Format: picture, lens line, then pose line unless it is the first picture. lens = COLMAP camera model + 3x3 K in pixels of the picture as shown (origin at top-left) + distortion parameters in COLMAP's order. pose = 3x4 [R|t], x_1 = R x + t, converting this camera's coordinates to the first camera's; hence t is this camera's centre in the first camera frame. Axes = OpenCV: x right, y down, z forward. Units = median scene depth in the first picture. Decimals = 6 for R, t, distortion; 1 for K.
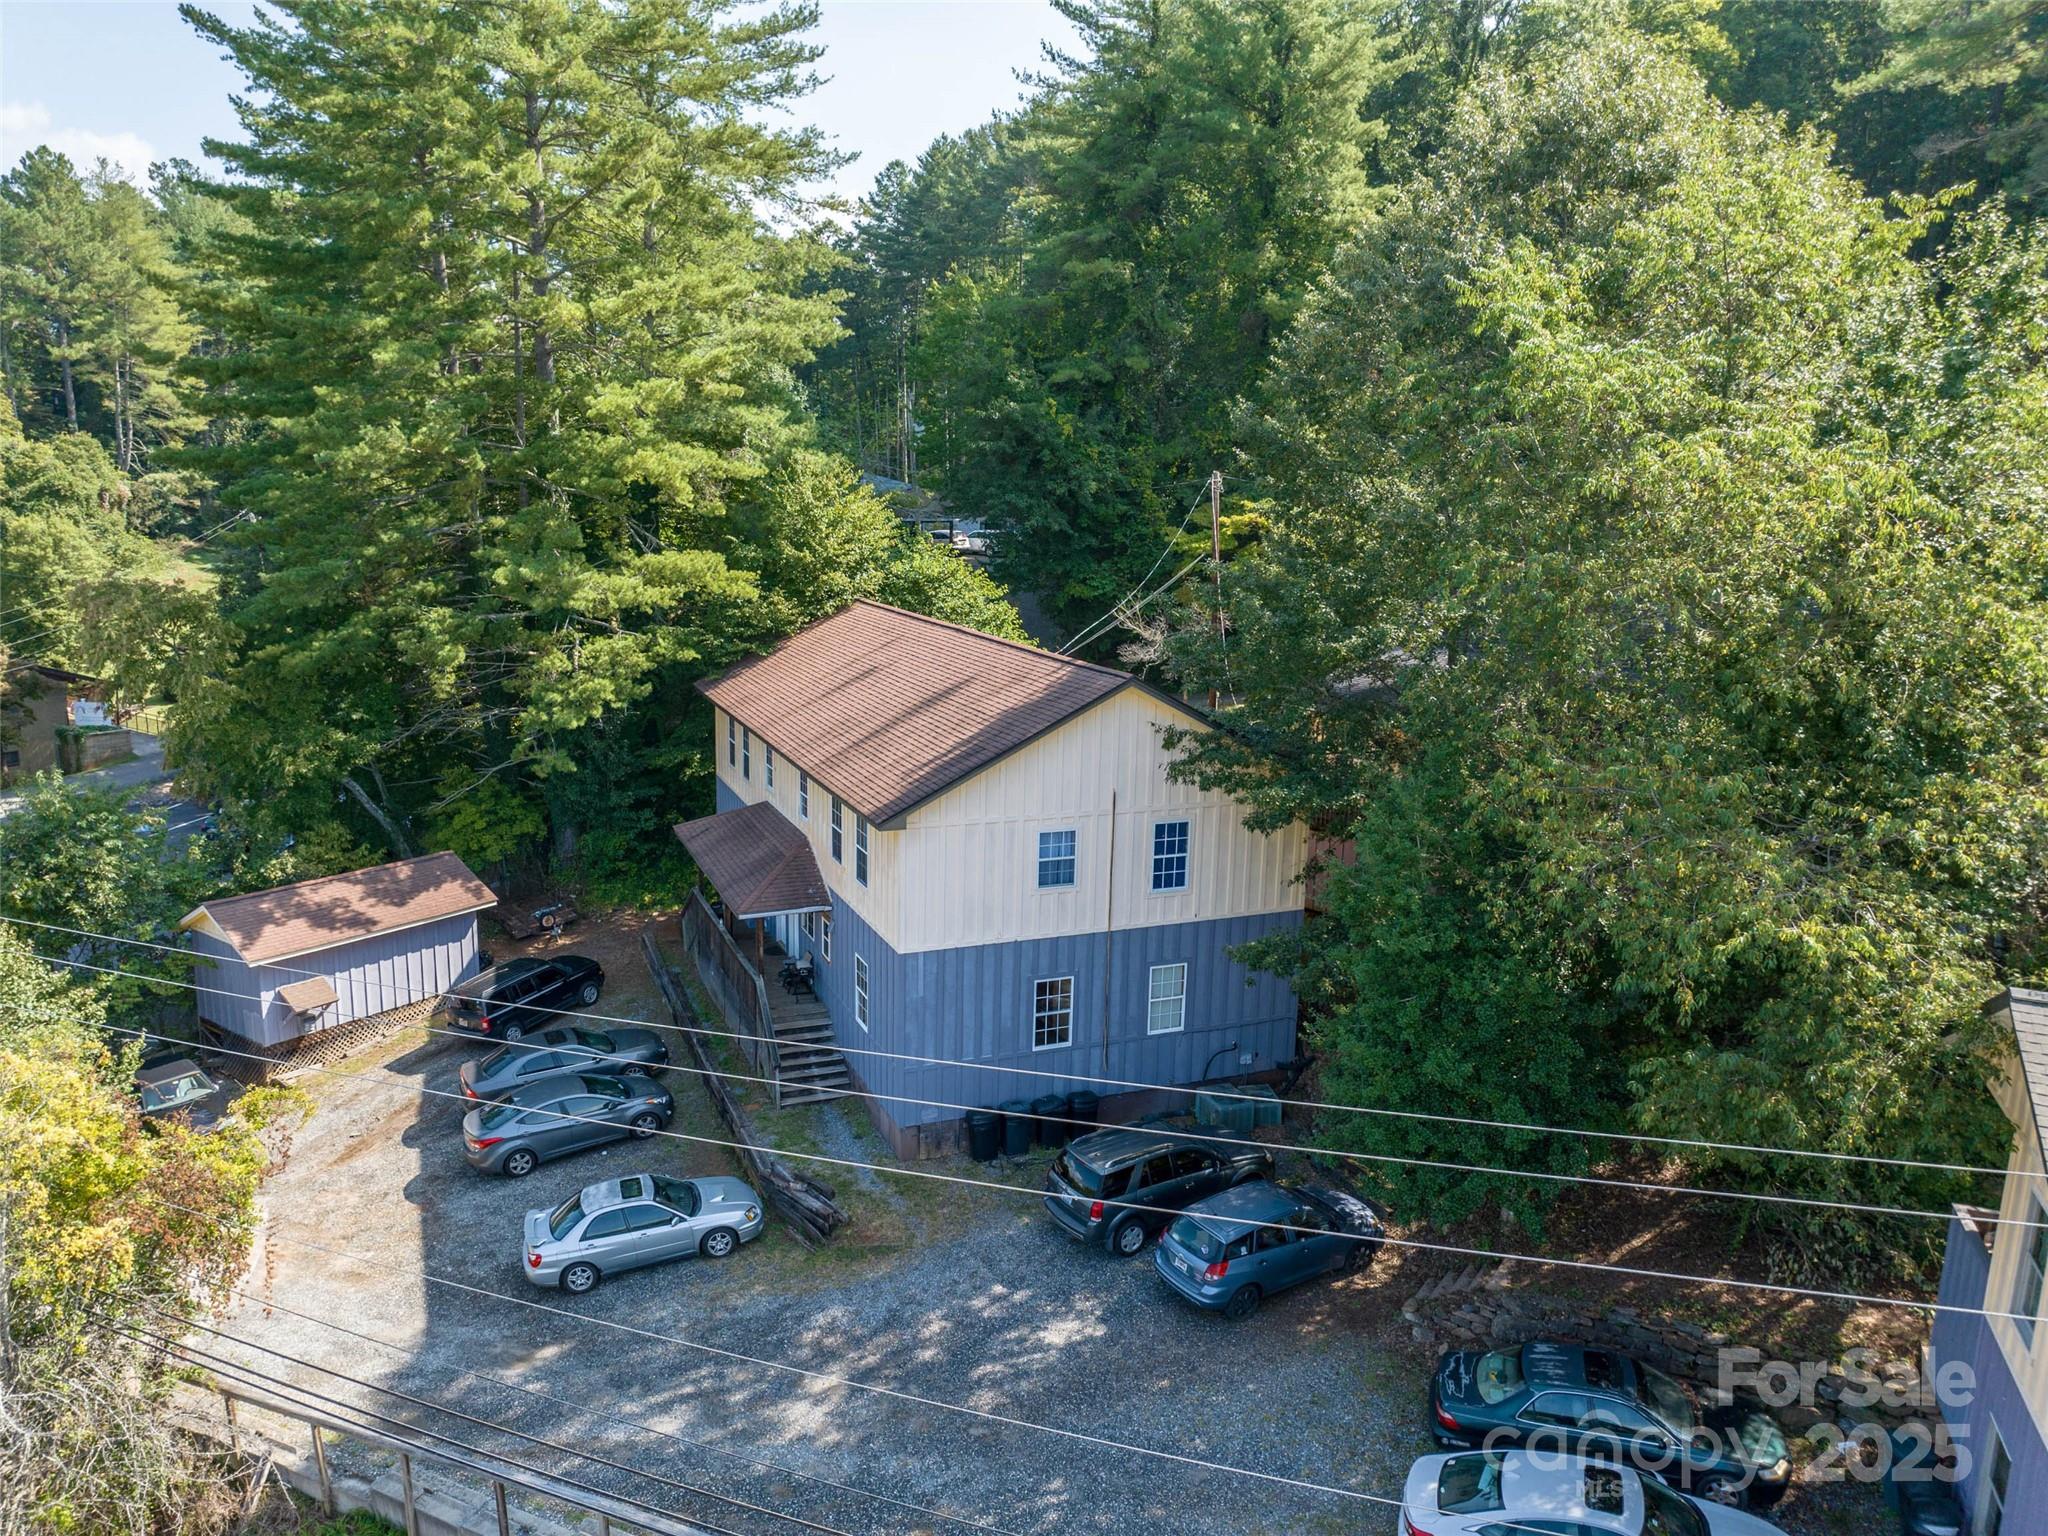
lens RADIAL K [[1449.0, 0, 1024.0], [0, 1449.0, 768.0], [0, 0, 1]] dist [-0.058623, 0.032774]
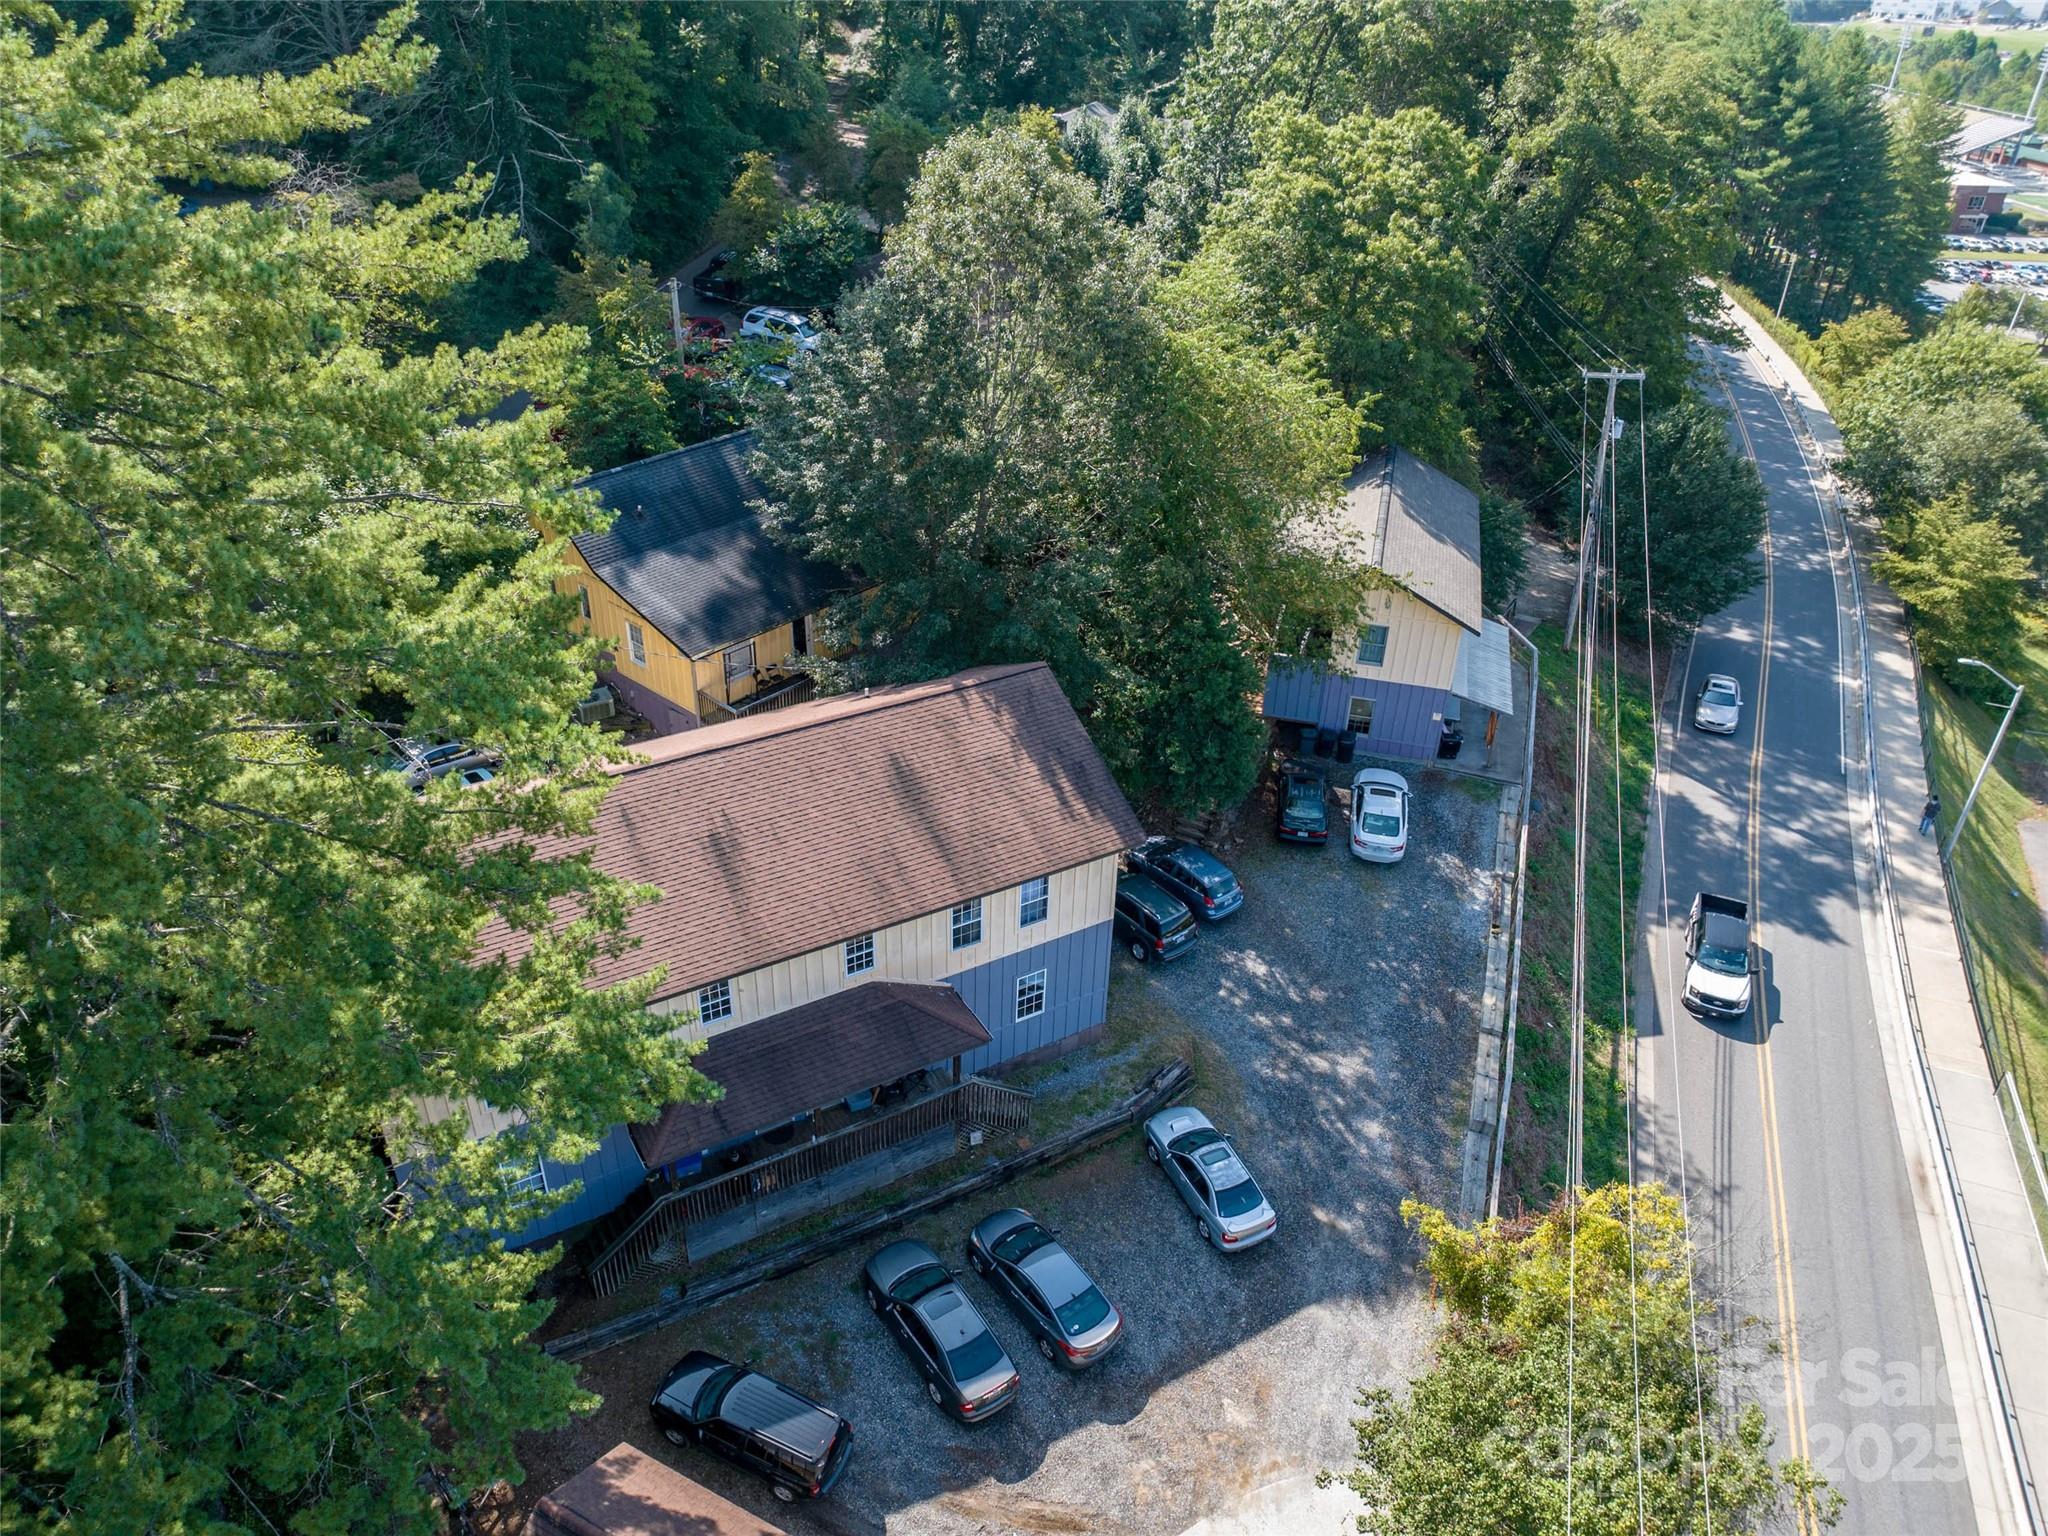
lens RADIAL K [[1431.4, 0, 1024.0], [0, 1431.4, 768.0], [0, 0, 1]] dist [-0.026239, -0.001957]
pose [[-0.125855, -0.547712, 0.827147, -1.313422], [0.162524, 0.811128, 0.561834, -0.893219], [-0.978645, 0.205141, -0.013068, 1.262217]]
